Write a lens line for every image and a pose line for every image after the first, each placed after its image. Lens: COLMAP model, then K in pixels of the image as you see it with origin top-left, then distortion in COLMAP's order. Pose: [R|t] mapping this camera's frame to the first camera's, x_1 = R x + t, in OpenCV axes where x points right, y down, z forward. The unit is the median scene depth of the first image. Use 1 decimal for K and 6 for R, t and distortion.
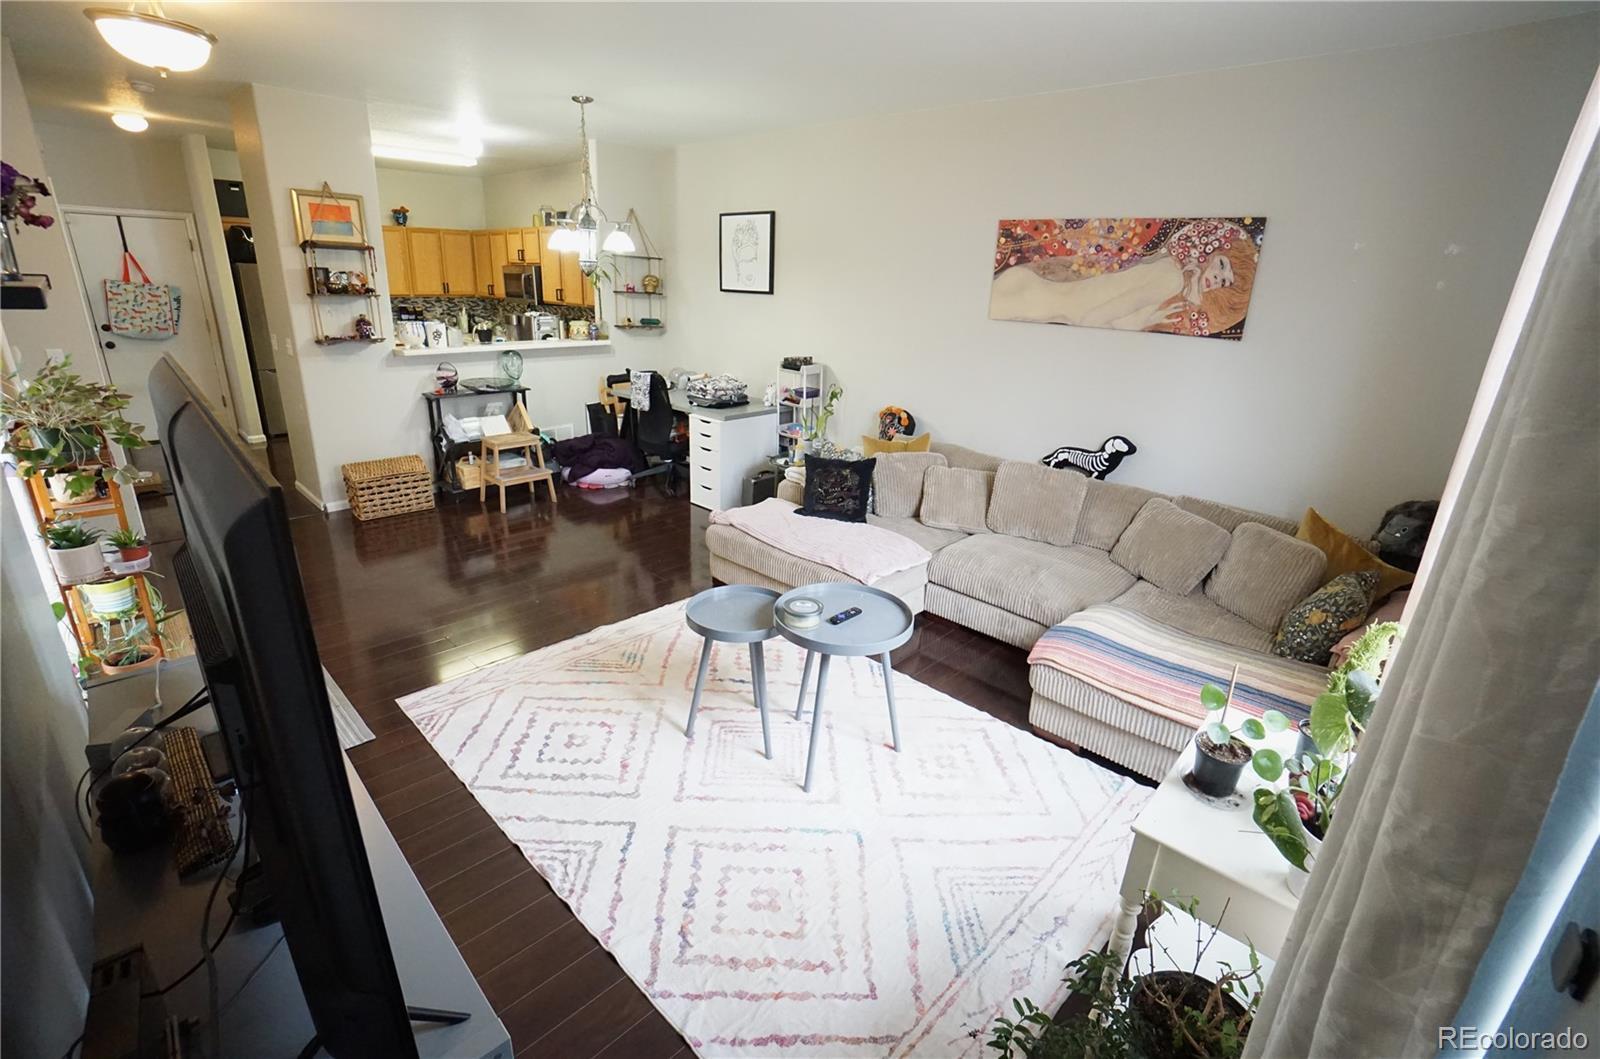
lens RADIAL K [[719.1, 0, 797.4], [0, 719.1, 522.9], [0, 0, 1]] dist [-0.064838, 0.020599]
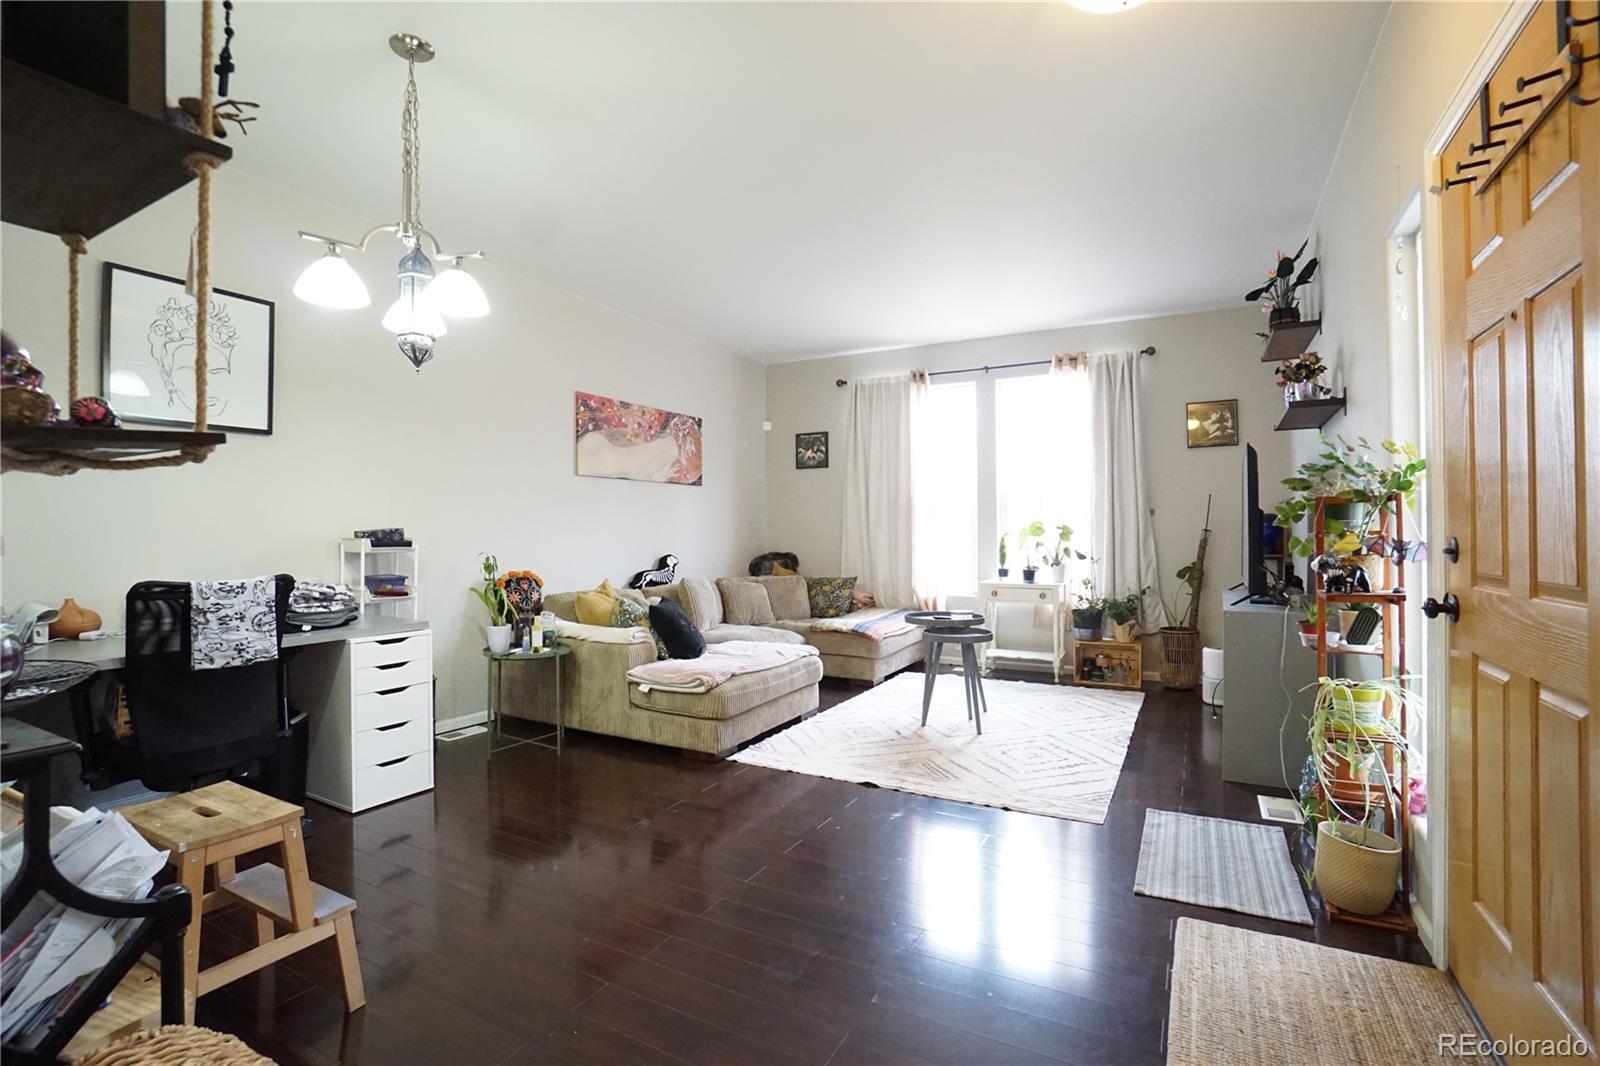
lens RADIAL K [[739.4, 0, 794.7], [0, 739.4, 527.7], [0, 0, 1]] dist [-0.065340, 0.025517]
pose [[-0.261773, -0.029633, 0.964674, -0.984594], [0.307548, 0.944861, 0.112480, -0.248766], [-0.914816, 0.326128, -0.238225, 1.053835]]
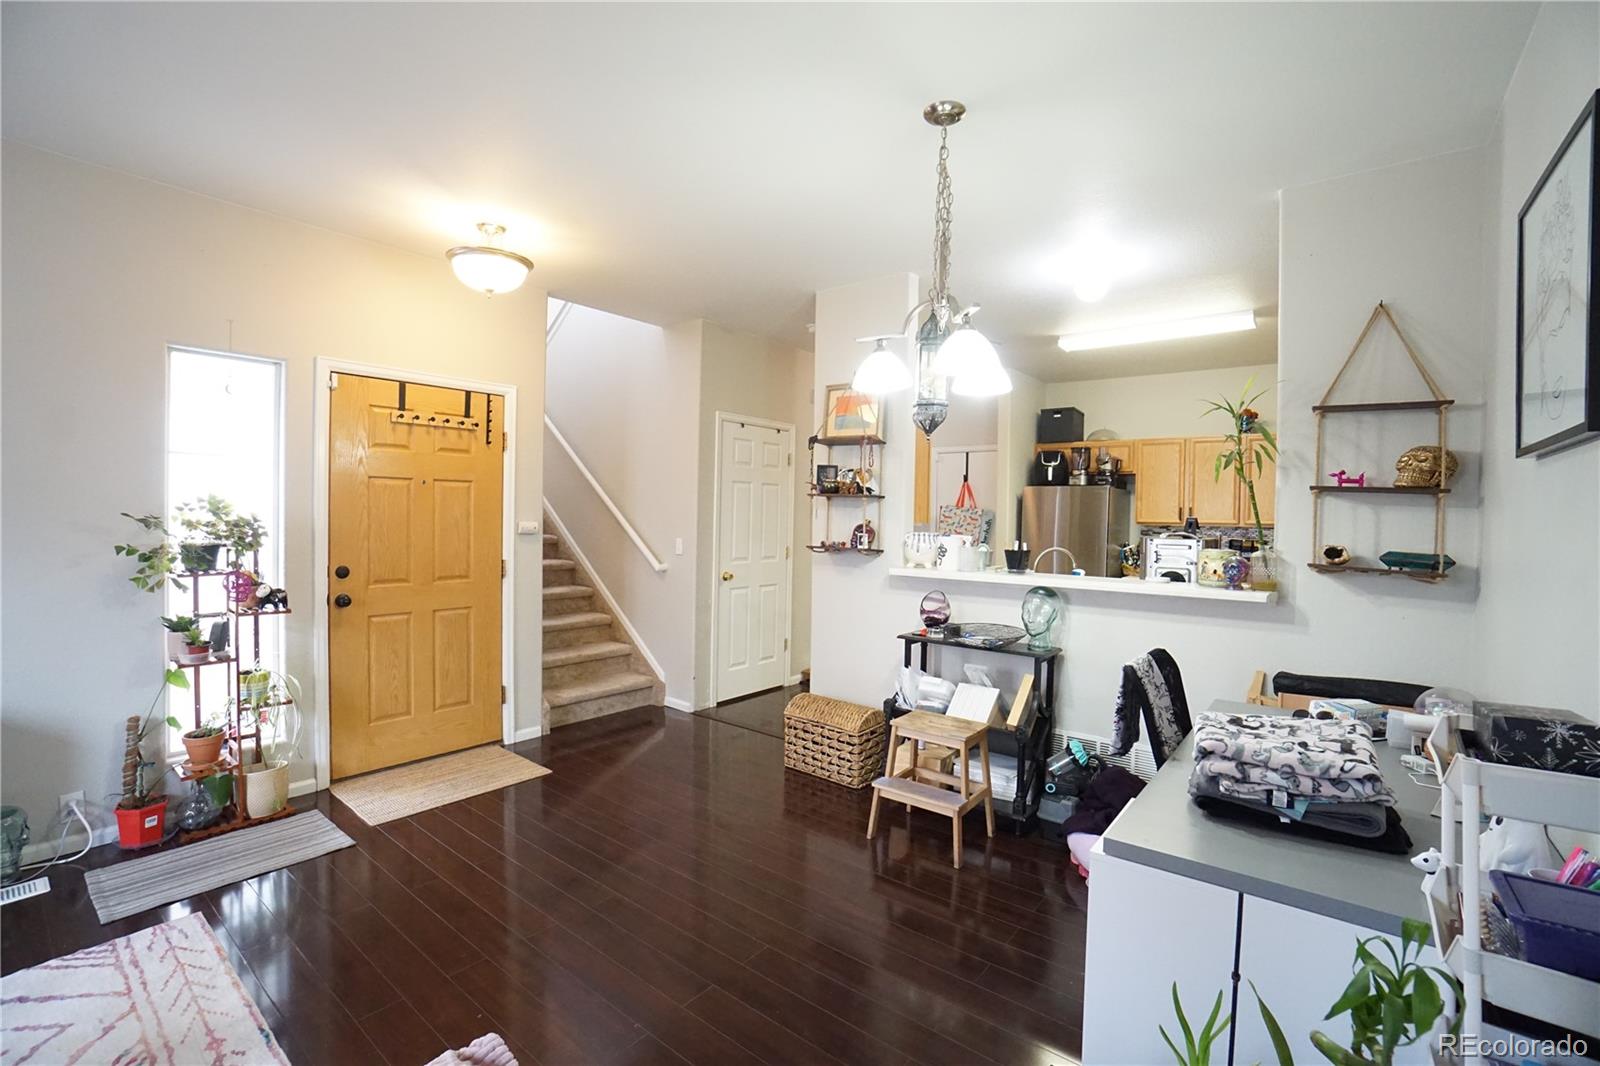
lens RADIAL K [[705.8, 0, 793.5], [0, 705.8, 527.2], [0, 0, 1]] dist [-0.065268, 0.024363]
pose [[0.095650, -0.019733, -0.995219, 0.210968], [-0.338130, 0.939710, -0.051130, -0.263584], [0.936226, 0.341404, 0.083211, 1.027335]]
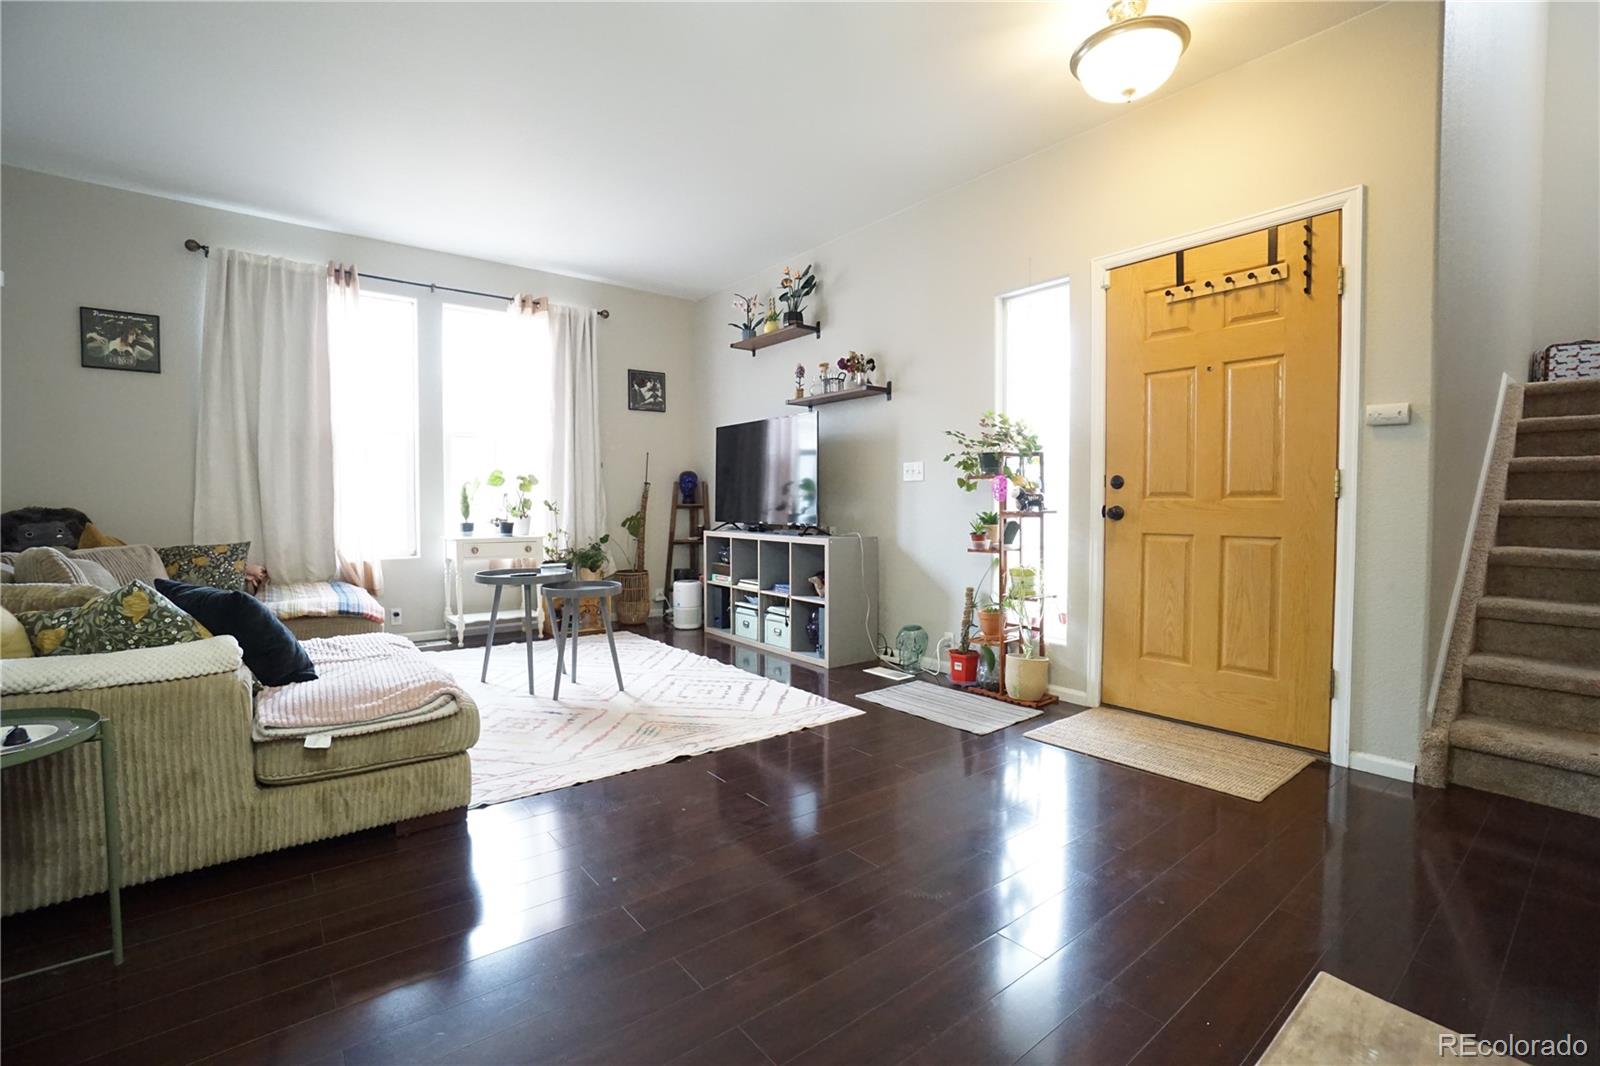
lens RADIAL K [[705.8, 0, 793.5], [0, 705.8, 527.2], [0, 0, 1]] dist [-0.065268, 0.024363]
pose [[-0.990602, -0.044319, 0.129393, -0.422619], [0.005255, 0.933014, 0.359801, -0.305247], [-0.136672, 0.357099, -0.924013, 1.392476]]
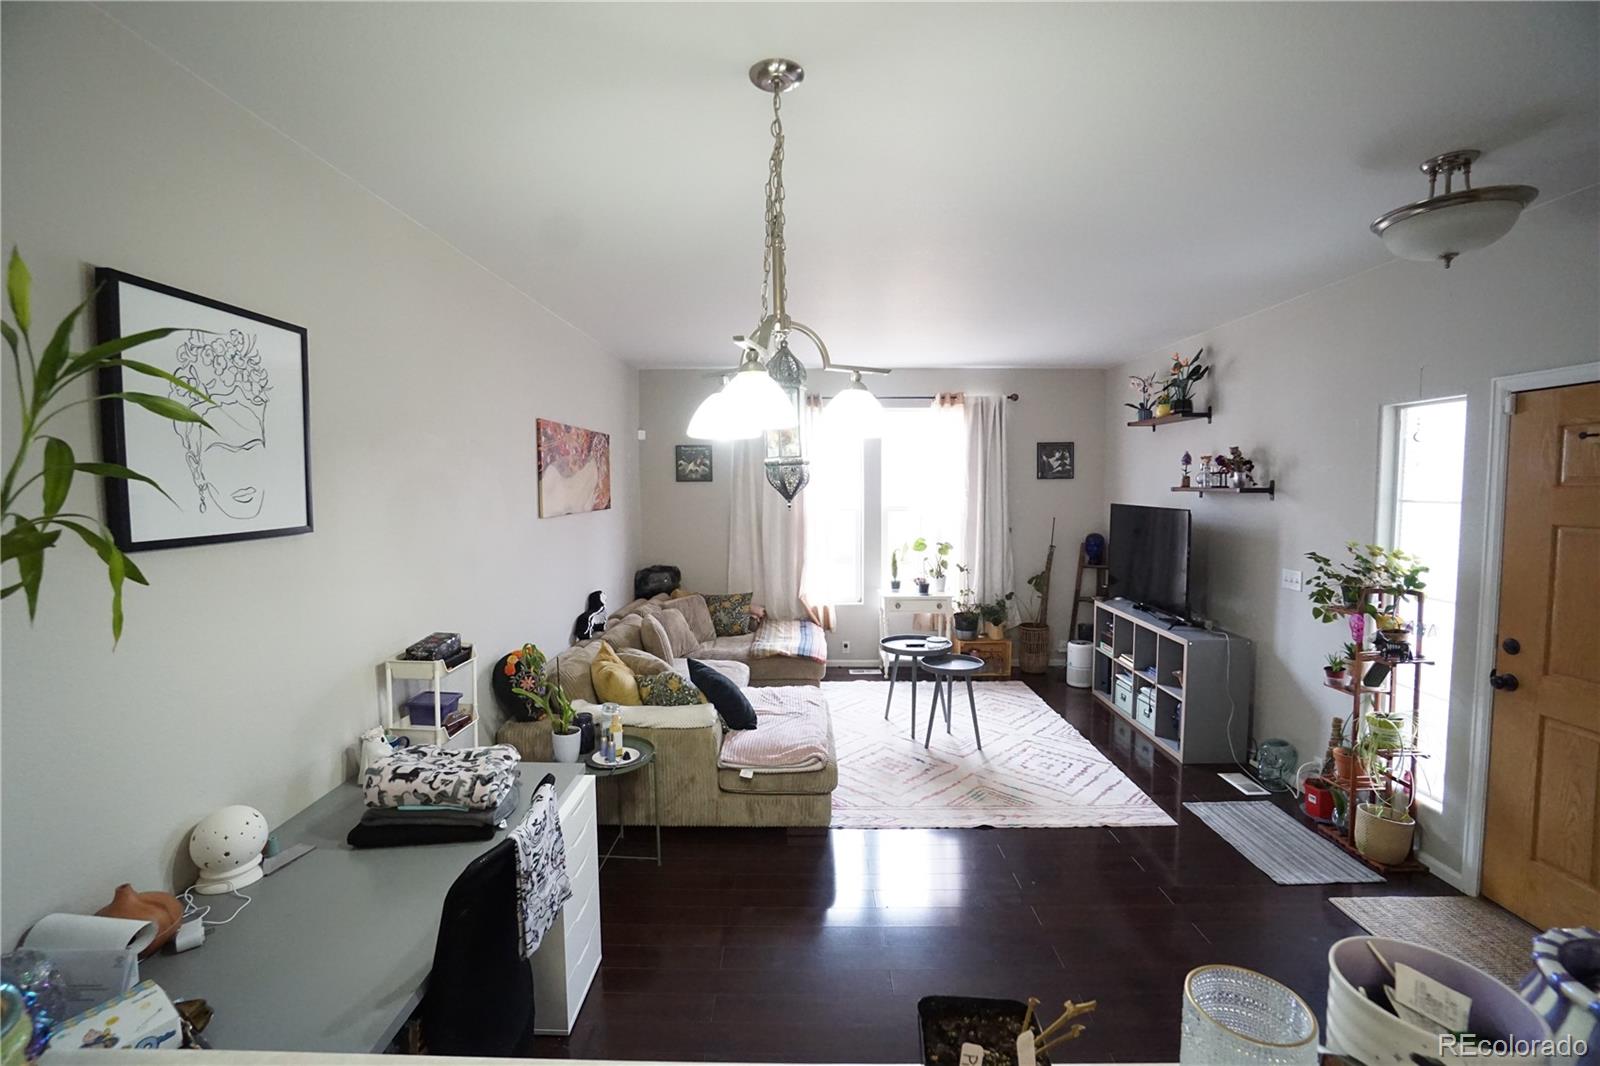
lens RADIAL K [[705.8, 0, 793.5], [0, 705.8, 527.2], [0, 0, 1]] dist [-0.065268, 0.024363]
pose [[-0.686951, -0.081088, 0.722166, -0.665267], [0.215437, 0.926358, 0.308947, -0.520284], [-0.694036, 0.367813, -0.618892, 1.432251]]
